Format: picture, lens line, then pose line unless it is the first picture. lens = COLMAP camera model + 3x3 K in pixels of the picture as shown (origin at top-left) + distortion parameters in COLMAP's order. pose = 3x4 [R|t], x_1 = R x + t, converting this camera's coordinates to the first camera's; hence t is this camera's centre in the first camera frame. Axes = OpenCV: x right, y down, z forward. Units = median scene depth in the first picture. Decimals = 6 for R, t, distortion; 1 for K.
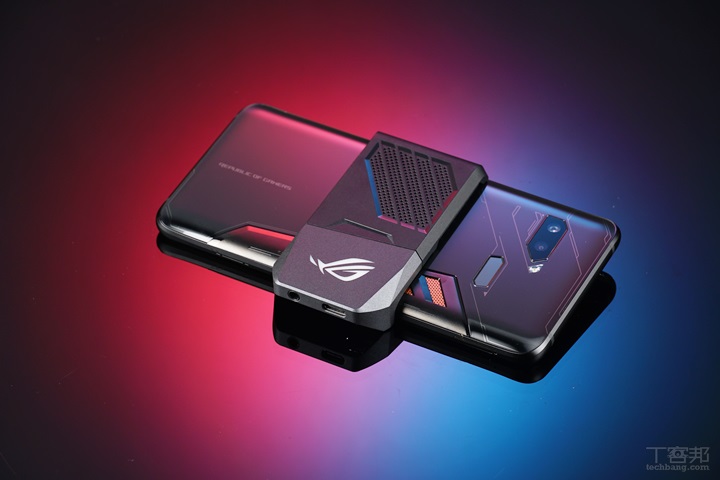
lens RADIAL K [[3007.3, 0, 360.0], [0, 3007.3, 240.0], [0, 0, 1]] dist [-0.204564, -1.253471]
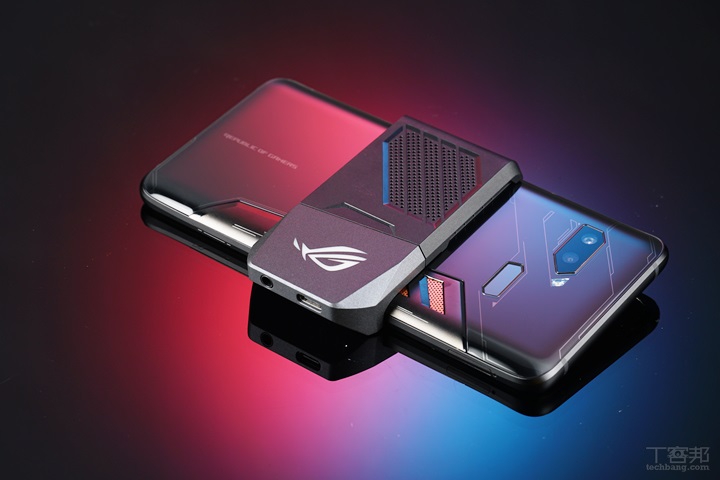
lens RADIAL K [[1935.1, 0, 360.0], [0, 1935.1, 240.0], [0, 0, 1]] dist [0.051224, 0.314534]
pose [[0.987658, 0.103606, -0.117461, 0.065502], [-0.109780, 0.992827, -0.047354, 0.029349], [0.111712, 0.059665, 0.991948, 0.458030]]
